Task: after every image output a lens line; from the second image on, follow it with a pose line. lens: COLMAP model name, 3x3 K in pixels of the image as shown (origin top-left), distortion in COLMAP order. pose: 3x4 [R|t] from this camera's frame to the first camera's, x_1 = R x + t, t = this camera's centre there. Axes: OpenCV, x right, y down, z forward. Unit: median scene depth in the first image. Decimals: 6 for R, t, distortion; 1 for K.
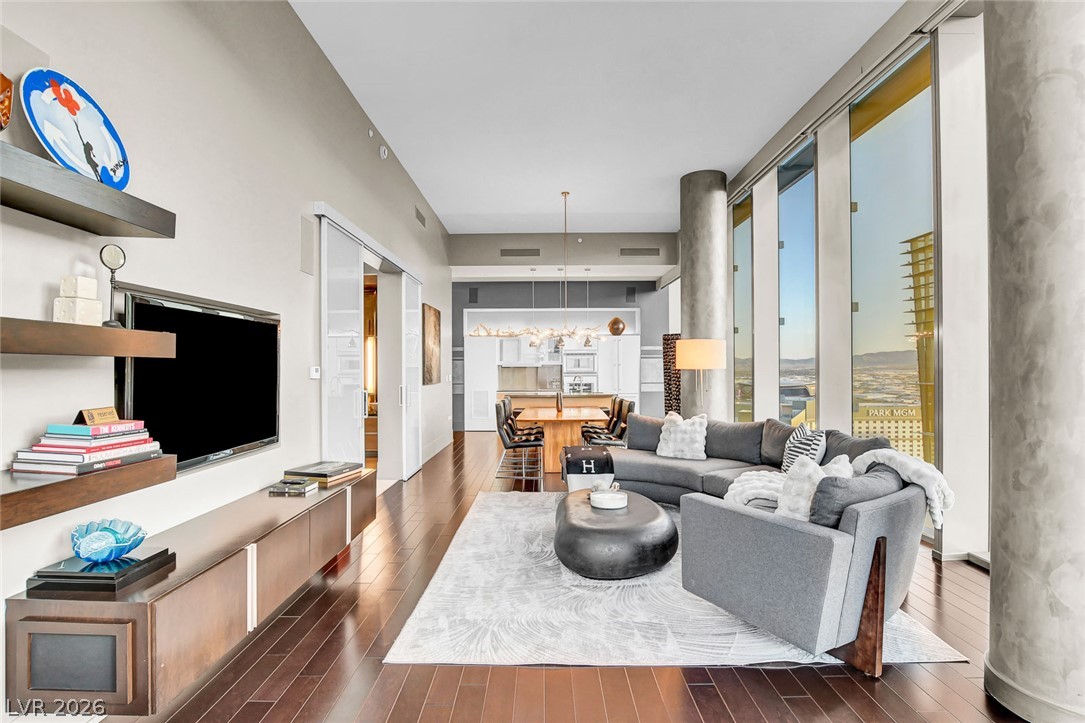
lens RADIAL K [[549.8, 0, 535.2], [0, 549.8, 367.0], [0, 0, 1]] dist [-0.023467, -0.001978]
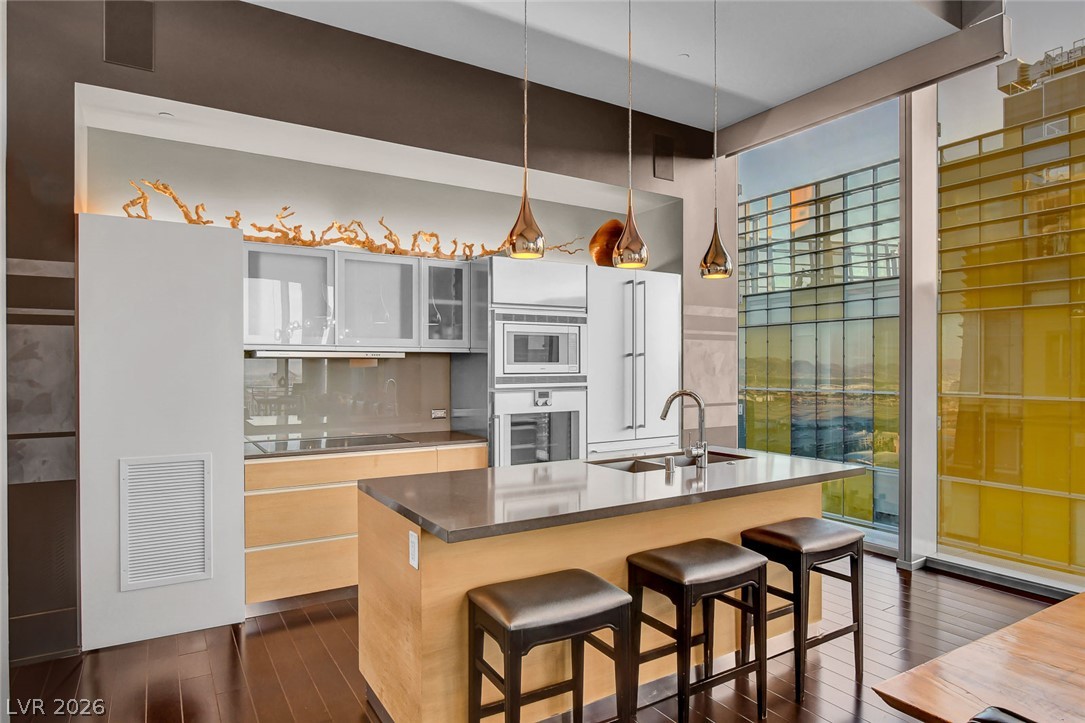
lens RADIAL K [[650.7, 0, 510.0], [0, 650.7, 366.9], [0, 0, 1]] dist [0.015642, 0.002603]
pose [[0.839641, 0.003249, 0.543132, -0.301548], [-0.005281, 0.999984, 0.002182, 0.007653], [-0.543116, -0.004701, 0.839644, 1.639535]]
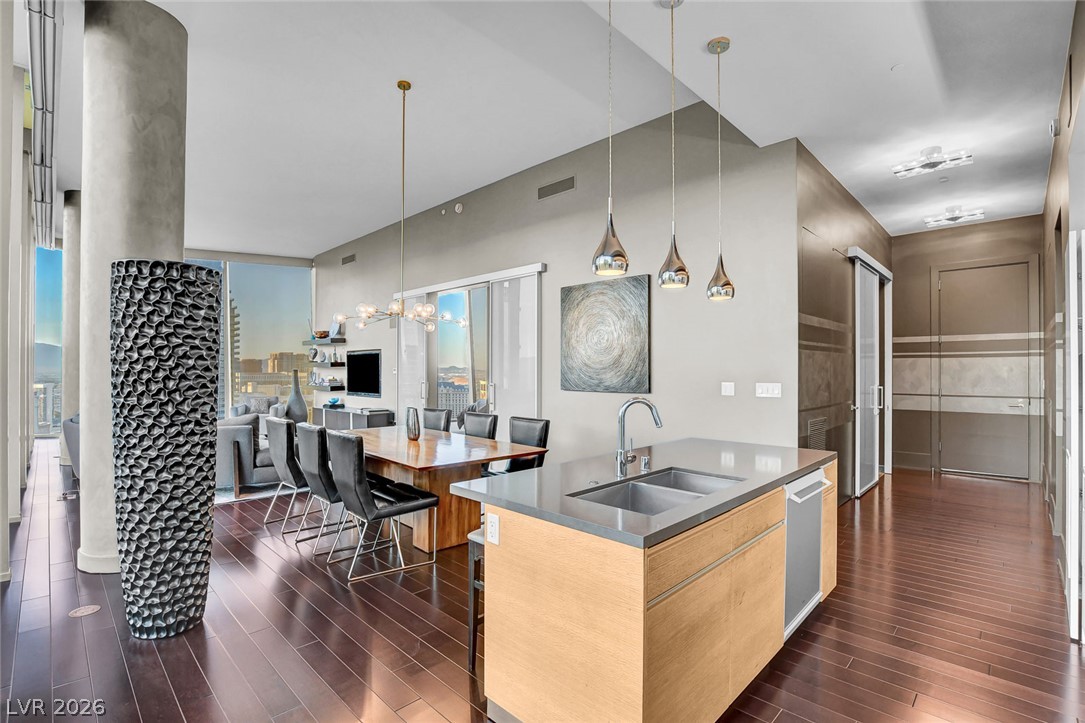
lens RADIAL K [[494.4, 0, 543.5], [0, 494.4, 367.8], [0, 0, 1]] dist [-0.026931, 0.002248]
pose [[-0.685686, 0.002753, -0.727892, 0.532251], [0.004907, 0.999988, -0.000840, 0.001805], [0.727881, -0.004148, -0.685691, 2.288503]]
